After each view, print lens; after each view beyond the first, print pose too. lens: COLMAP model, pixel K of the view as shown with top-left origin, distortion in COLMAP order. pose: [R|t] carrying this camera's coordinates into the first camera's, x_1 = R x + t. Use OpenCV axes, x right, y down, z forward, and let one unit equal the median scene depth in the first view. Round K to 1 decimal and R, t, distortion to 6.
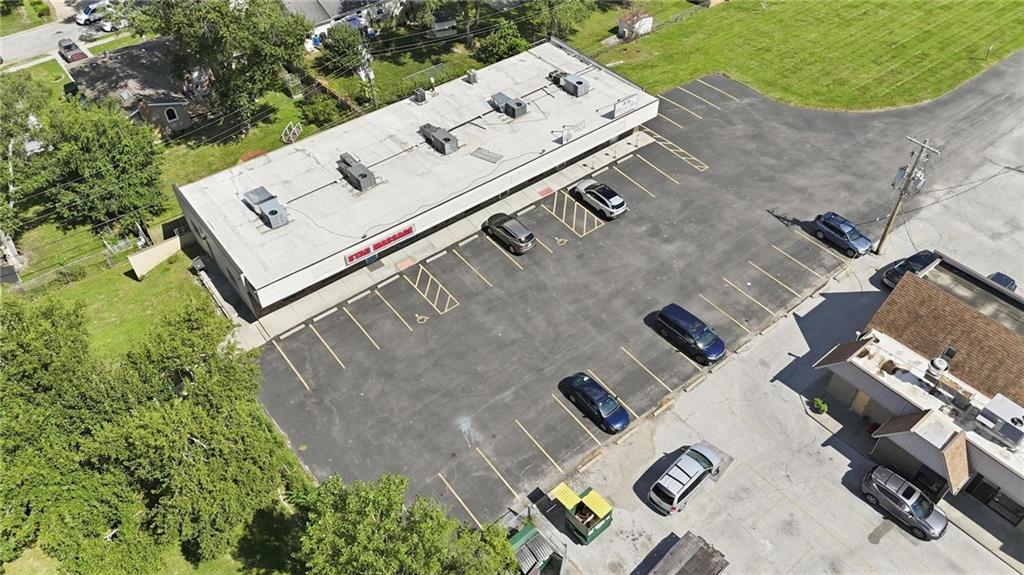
lens RADIAL K [[759.3, 0, 515.3], [0, 759.3, 288.7], [0, 0, 1]] dist [0.052346, -0.030378]
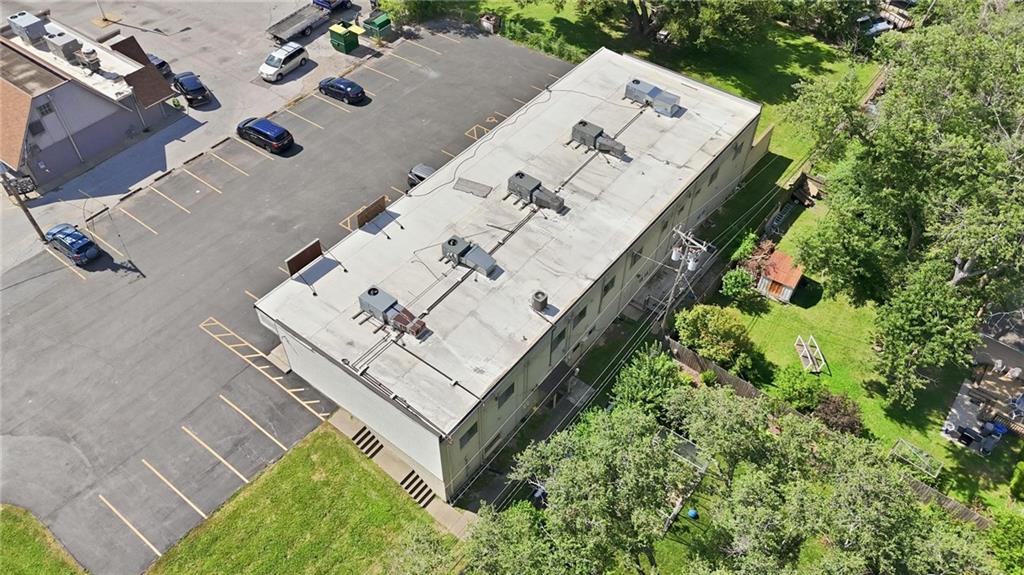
lens RADIAL K [[759.3, 0, 514.1], [0, 759.3, 288.4], [0, 0, 1]] dist [0.052346, -0.030378]
pose [[-0.968939, 0.182241, -0.167170, 0.085584], [-0.174041, -0.022267, 0.984487, -1.084957], [0.175692, 0.983002, 0.053293, 1.126405]]
